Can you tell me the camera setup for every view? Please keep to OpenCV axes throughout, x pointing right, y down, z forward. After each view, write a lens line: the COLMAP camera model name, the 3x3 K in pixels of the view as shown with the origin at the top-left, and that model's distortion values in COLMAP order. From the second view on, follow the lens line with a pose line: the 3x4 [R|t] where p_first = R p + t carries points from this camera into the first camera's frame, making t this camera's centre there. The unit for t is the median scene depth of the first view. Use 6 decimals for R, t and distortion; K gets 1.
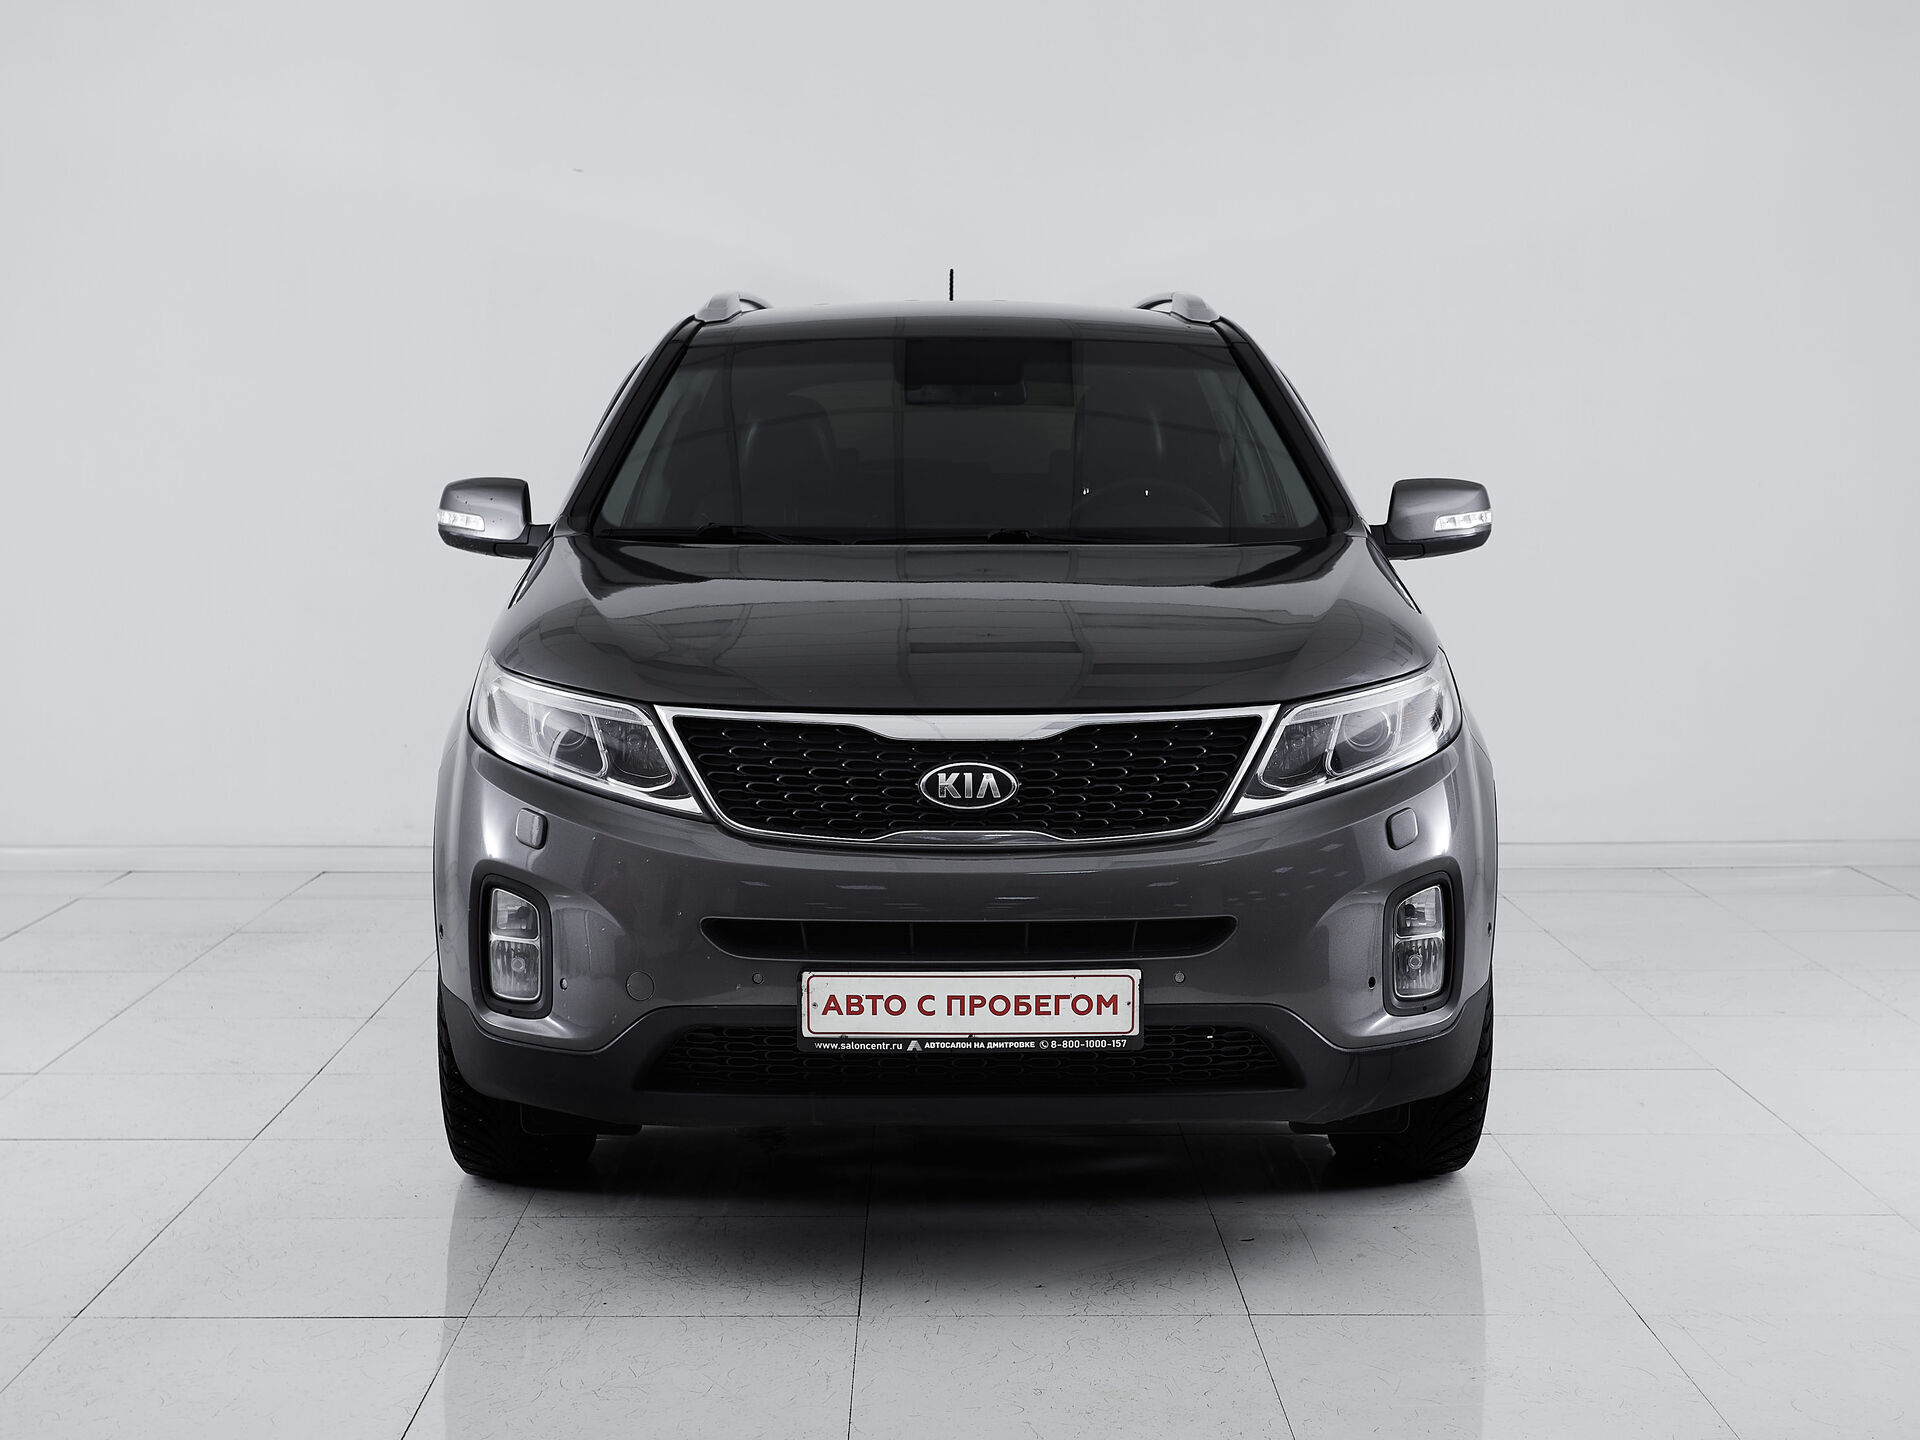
lens RADIAL K [[2529.1, 0, 960.0], [0, 2529.1, 720.0], [0, 0, 1]] dist [0.007093, 0.023409]
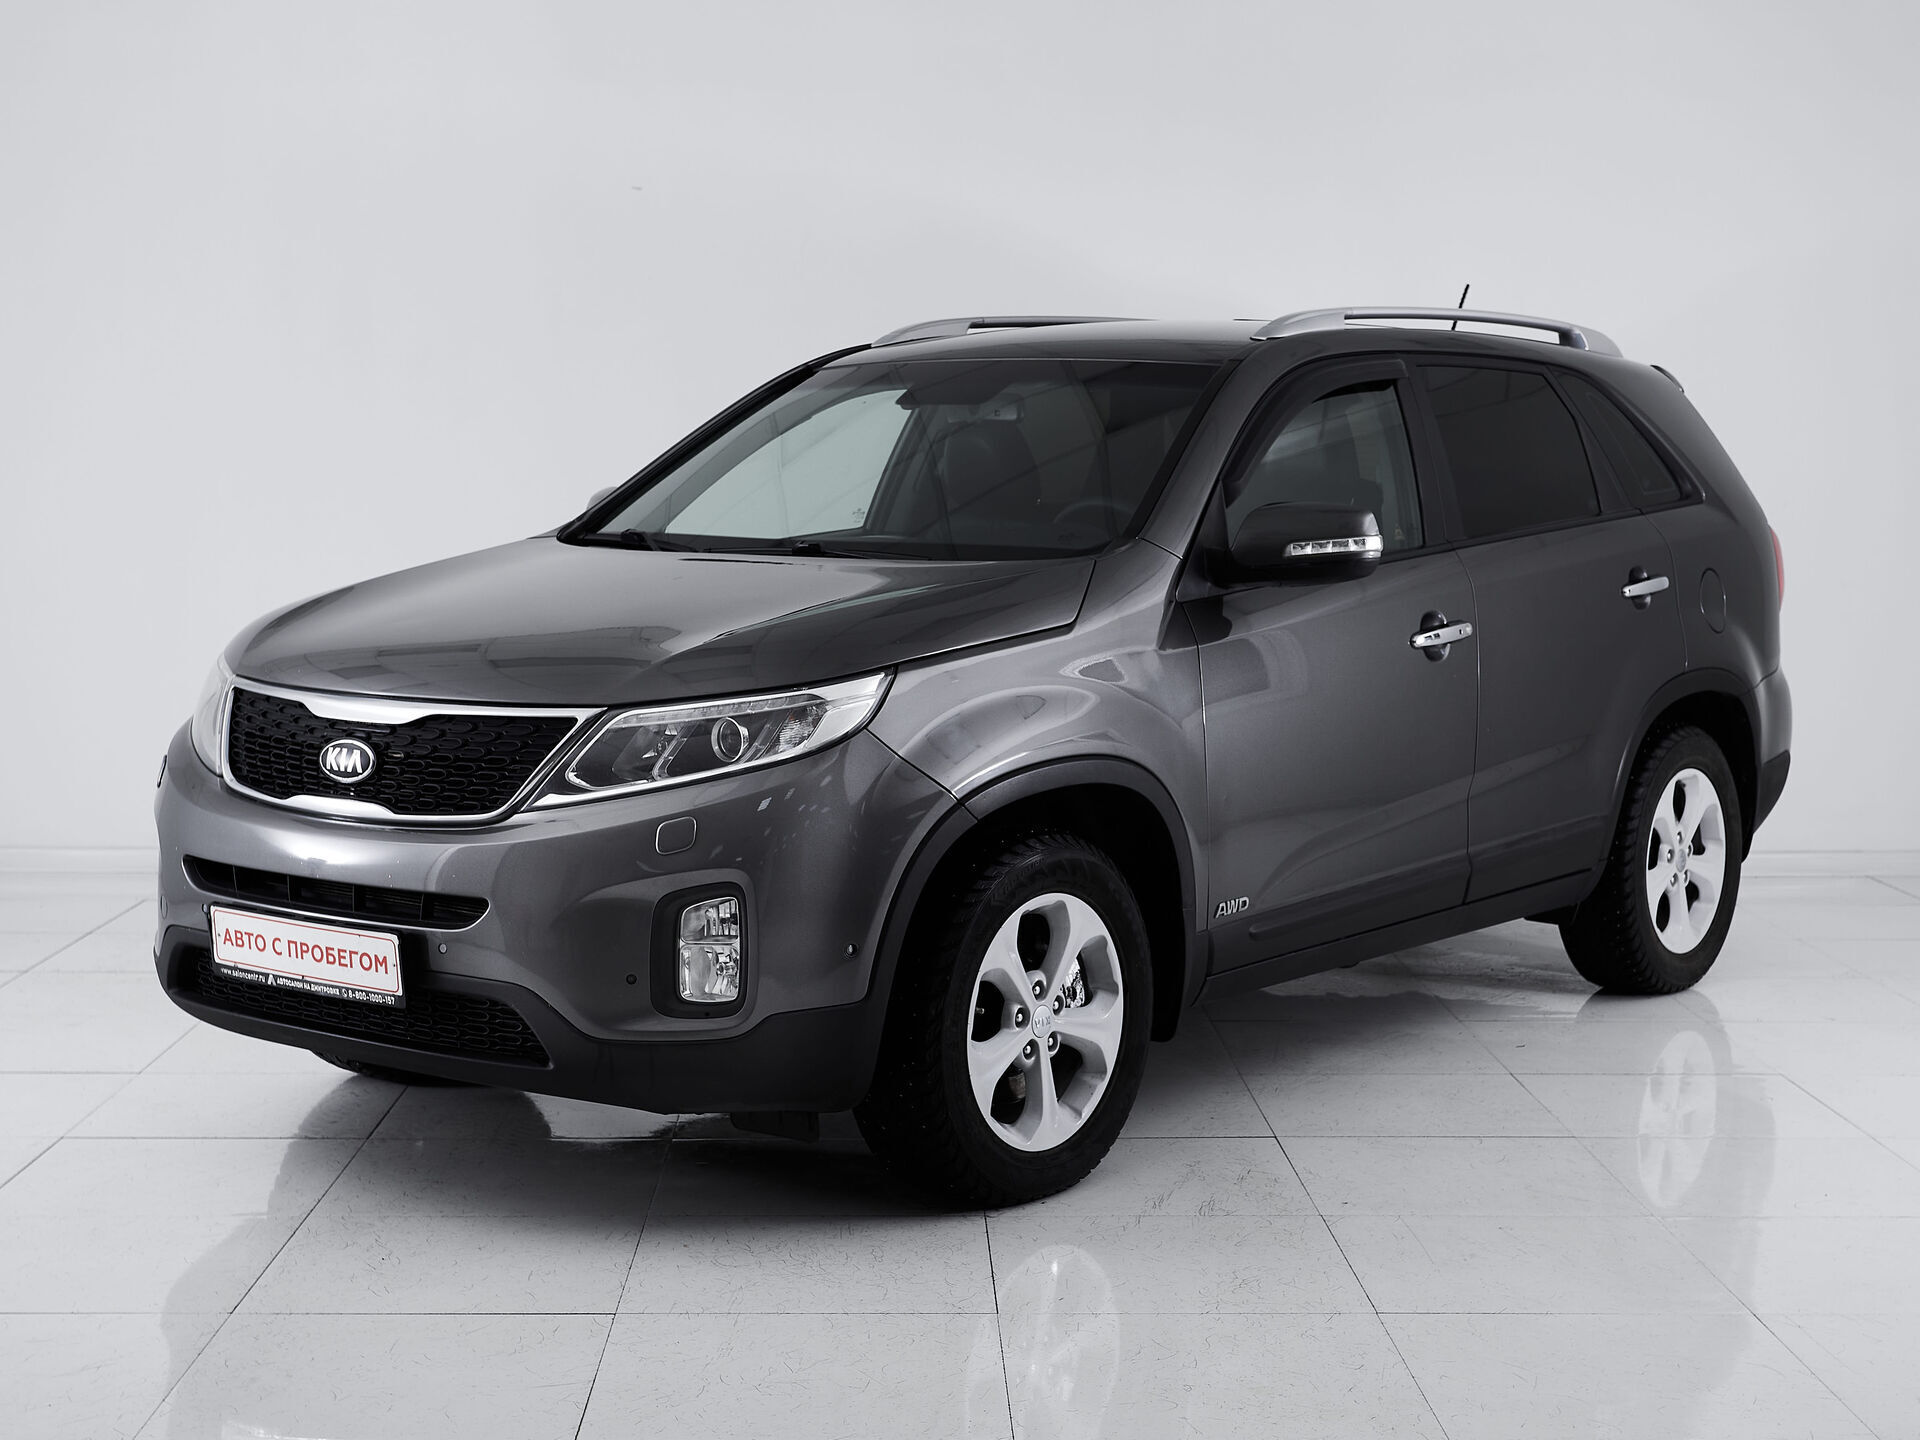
lens RADIAL K [[2529.1, 0, 960.0], [0, 2529.1, 720.0], [0, 0, 1]] dist [0.007093, 0.023409]
pose [[0.800383, 0.061597, -0.596317, 0.918592], [-0.057437, 0.998011, 0.025997, -0.038340], [0.596732, 0.013443, 0.802328, 0.255988]]
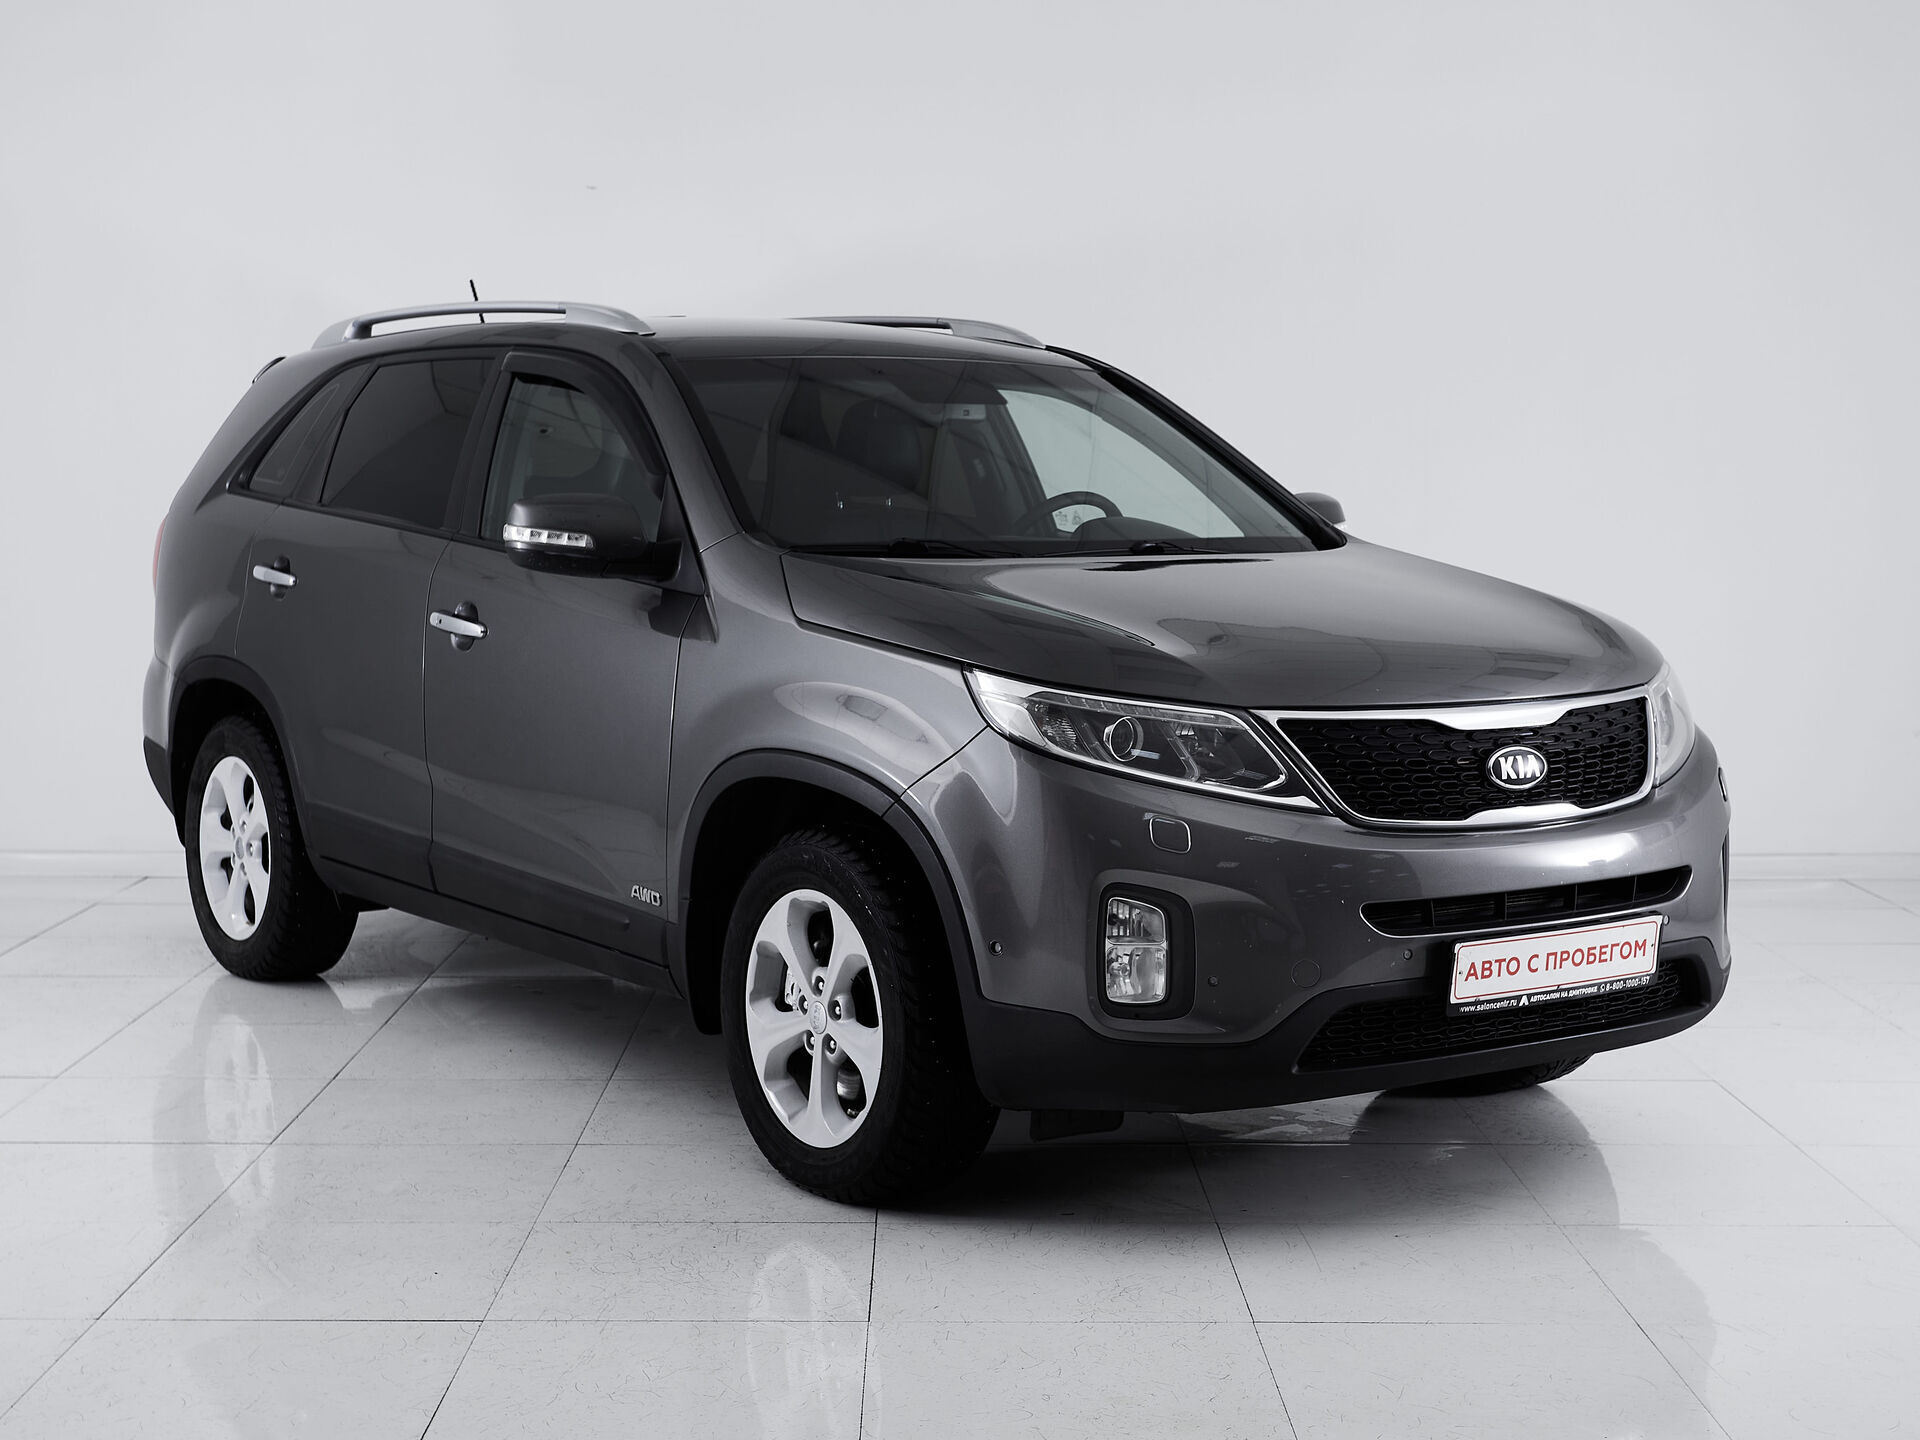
lens RADIAL K [[2529.1, 0, 960.0], [0, 2529.1, 720.0], [0, 0, 1]] dist [0.007093, 0.023409]
pose [[0.819714, -0.040678, 0.571327, -0.859645], [0.038344, 0.999135, 0.016122, -0.023385], [-0.571489, 0.008691, 0.820564, 0.220268]]
